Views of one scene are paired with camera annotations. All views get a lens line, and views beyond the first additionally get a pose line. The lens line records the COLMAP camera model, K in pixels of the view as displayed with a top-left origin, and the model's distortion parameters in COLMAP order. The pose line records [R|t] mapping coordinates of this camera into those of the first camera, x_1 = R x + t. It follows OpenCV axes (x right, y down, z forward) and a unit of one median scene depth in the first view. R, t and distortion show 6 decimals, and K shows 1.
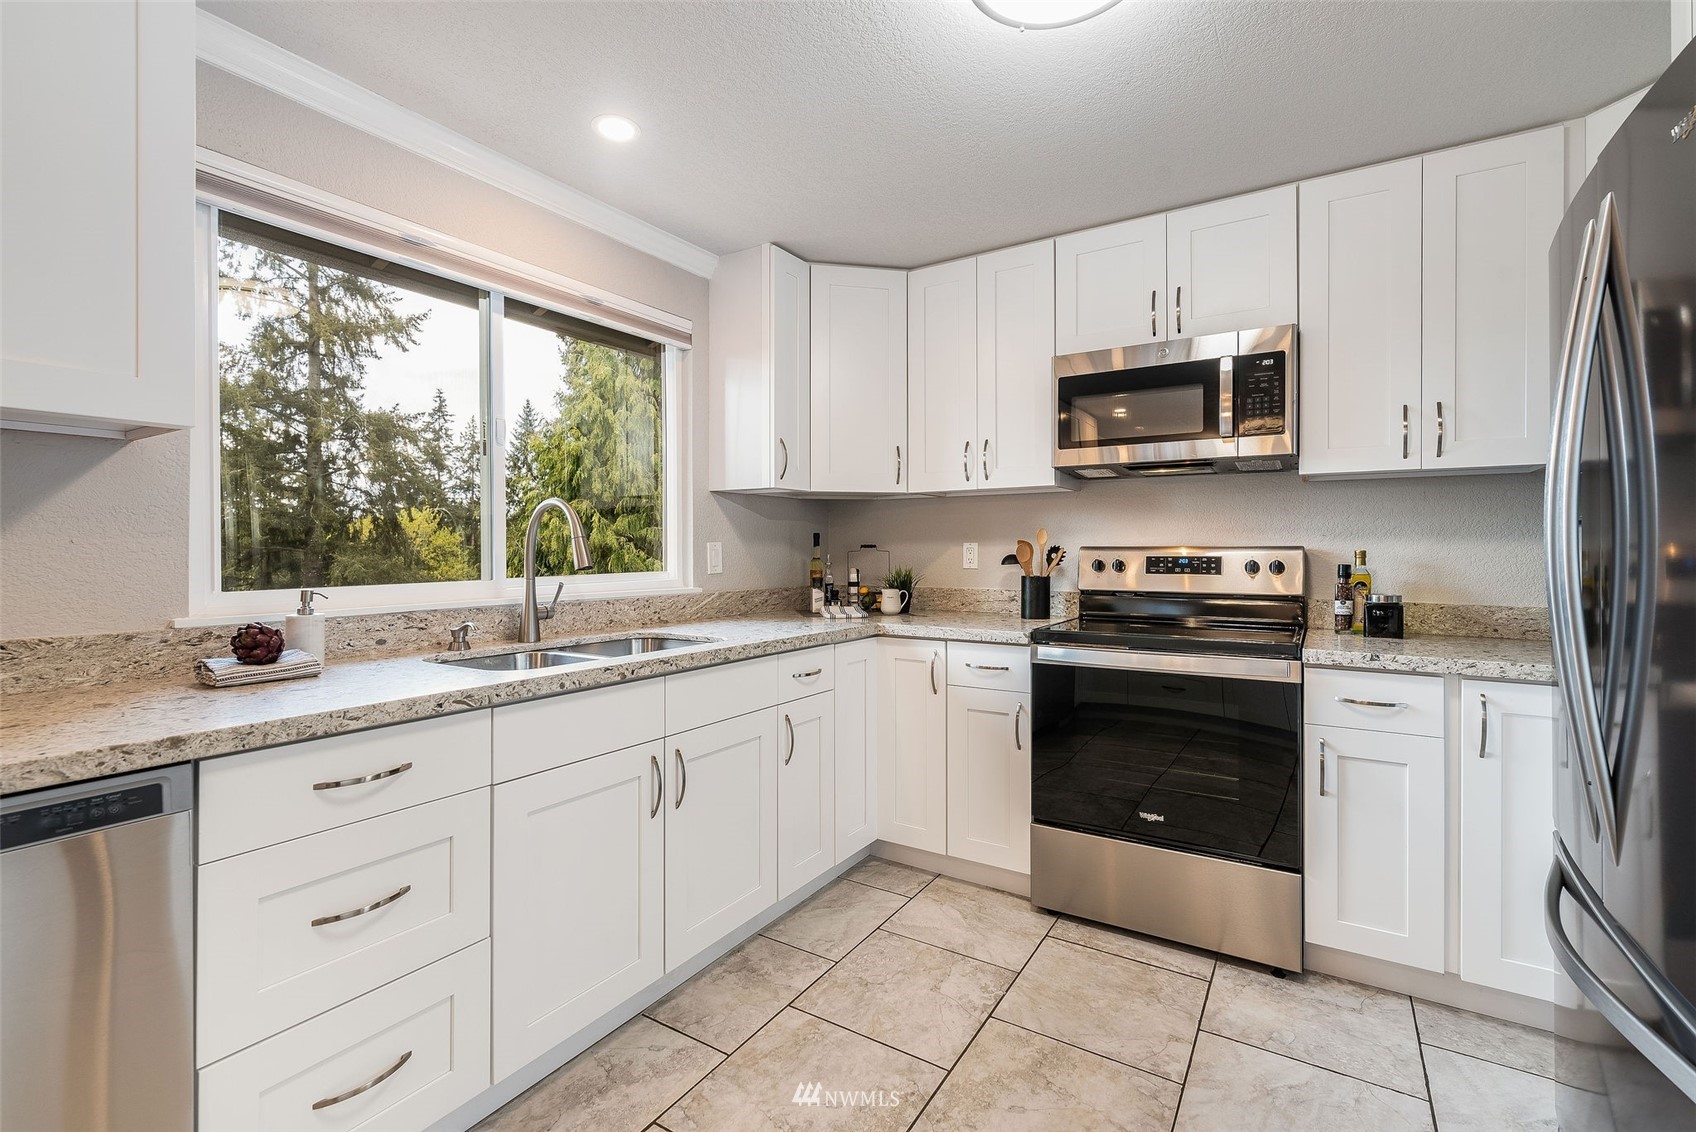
lens RADIAL K [[733.3, 0, 861.8], [0, 733.3, 557.2], [0, 0, 1]] dist [-0.001010, 0.000002]
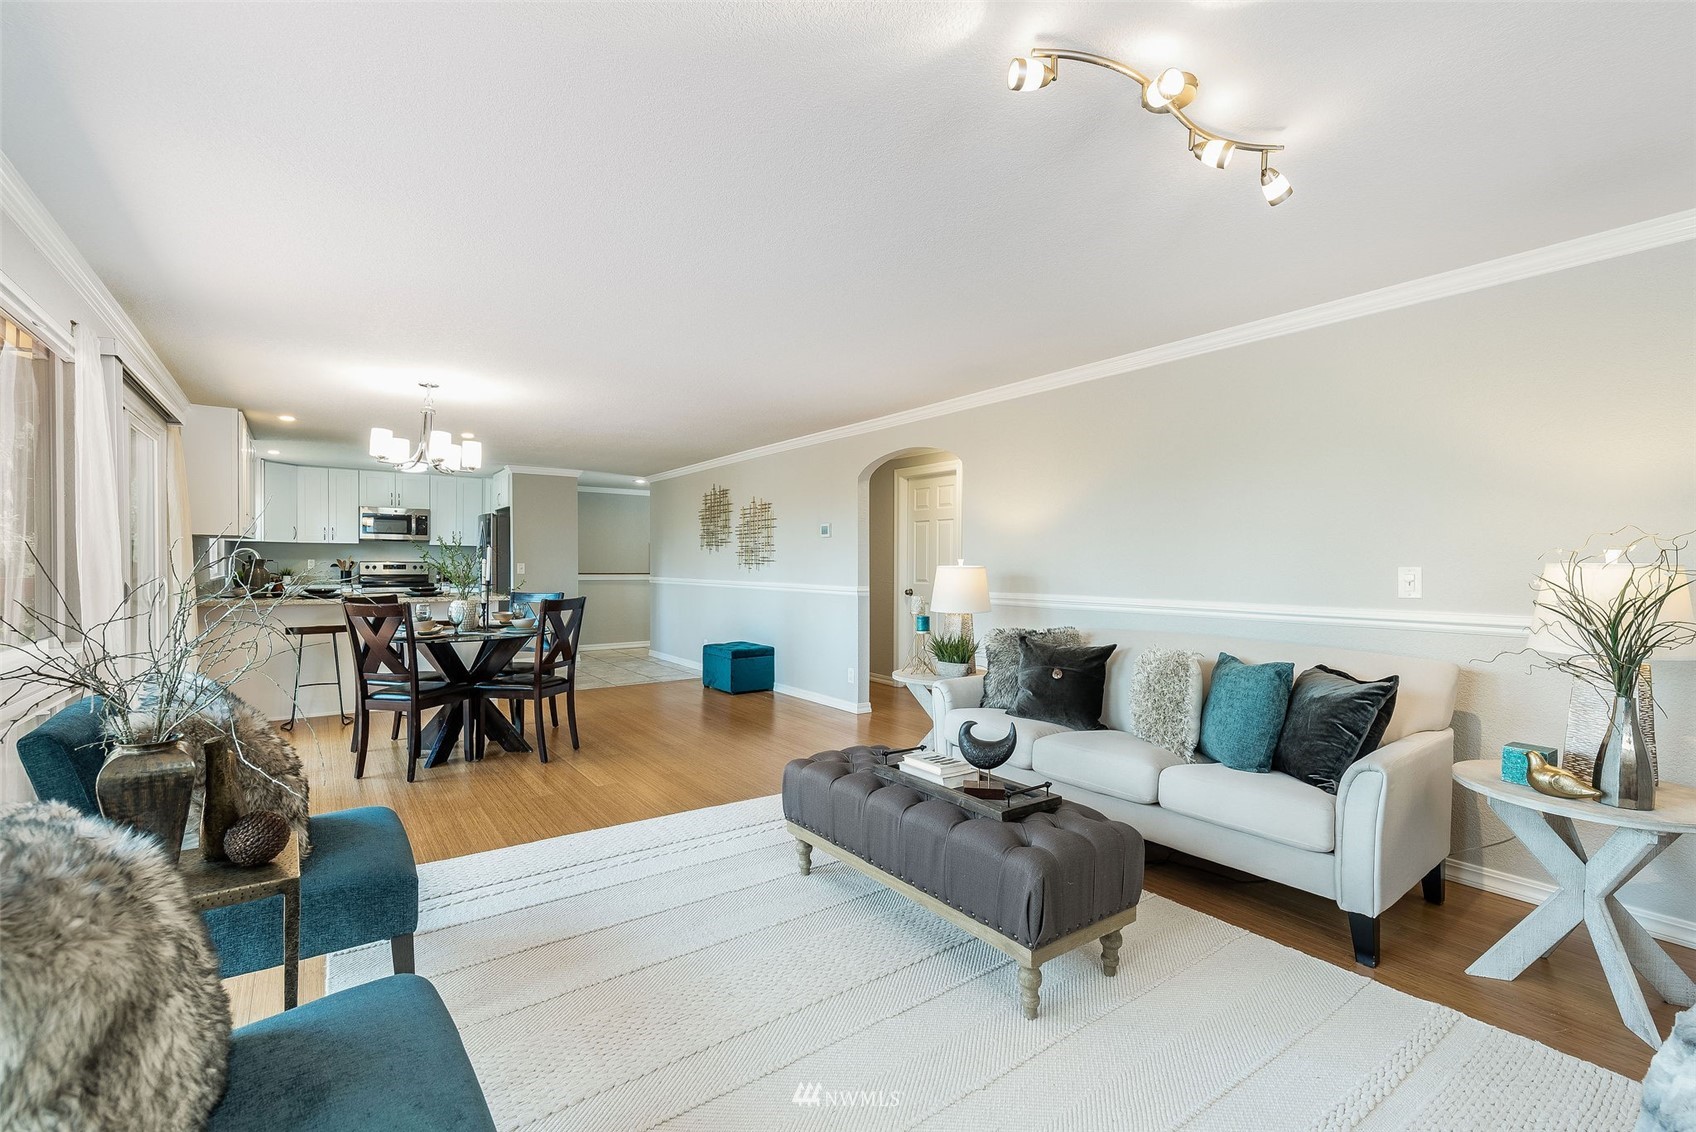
lens RADIAL K [[733.3, 0, 861.8], [0, 733.3, 557.2], [0, 0, 1]] dist [-0.001010, 0.000002]
pose [[0.357445, 0.013792, 0.933833, -2.055666], [-0.001542, 0.999898, -0.014178, 0.010220], [-0.933933, 0.003628, 0.357429, -2.381810]]
